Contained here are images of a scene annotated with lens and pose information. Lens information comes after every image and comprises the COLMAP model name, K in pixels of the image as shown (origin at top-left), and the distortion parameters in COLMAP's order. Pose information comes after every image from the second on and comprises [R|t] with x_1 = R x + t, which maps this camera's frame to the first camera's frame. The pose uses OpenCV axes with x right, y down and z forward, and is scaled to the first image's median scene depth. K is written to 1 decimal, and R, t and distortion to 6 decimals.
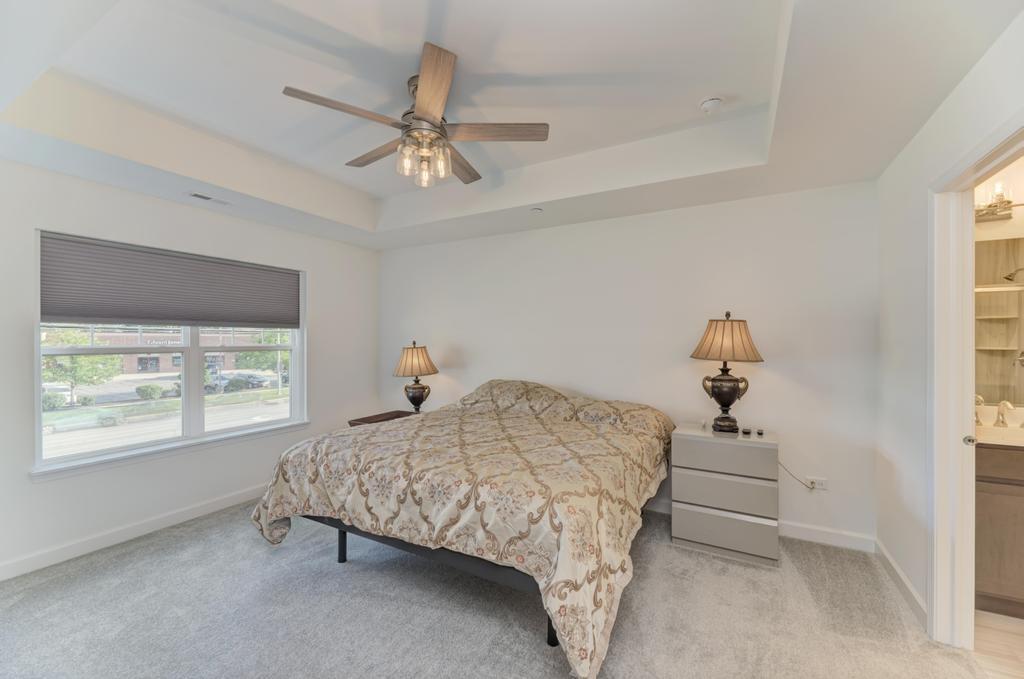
lens RADIAL K [[409.9, 0, 505.8], [0, 409.9, 343.4], [0, 0, 1]] dist [0.008582, -0.002326]
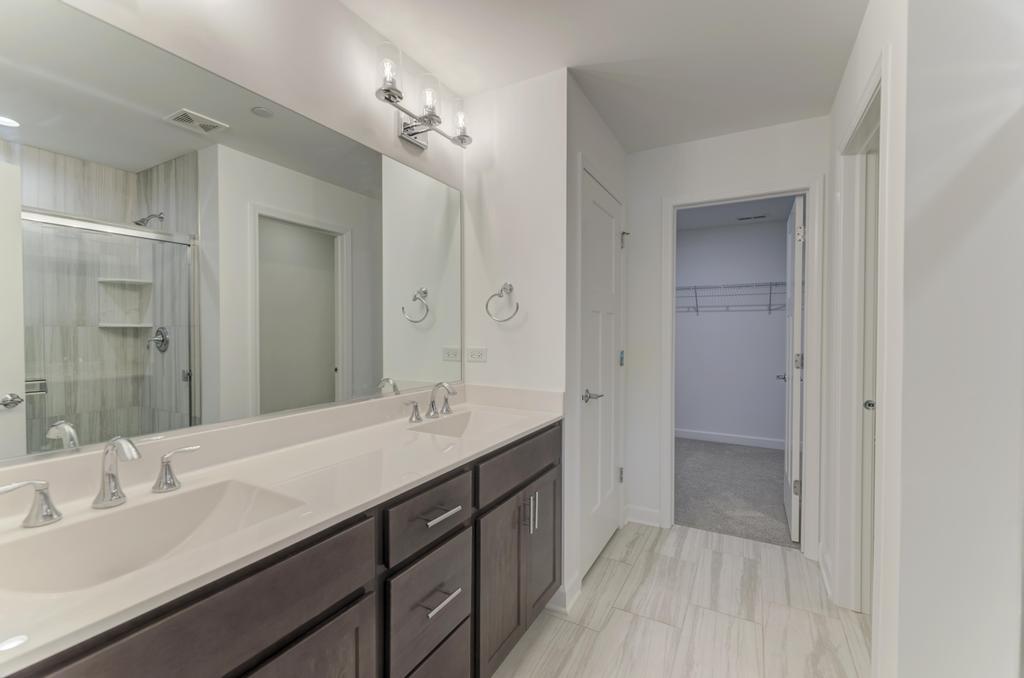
lens RADIAL K [[429.3, 0, 515.1], [0, 429.3, 337.4], [0, 0, 1]] dist [0.010195, -0.000180]
pose [[-0.012843, -0.020311, 0.999711, 0.442785], [-0.004261, 0.999786, 0.020258, 0.015087], [-0.999908, -0.004000, -0.012927, 0.349658]]
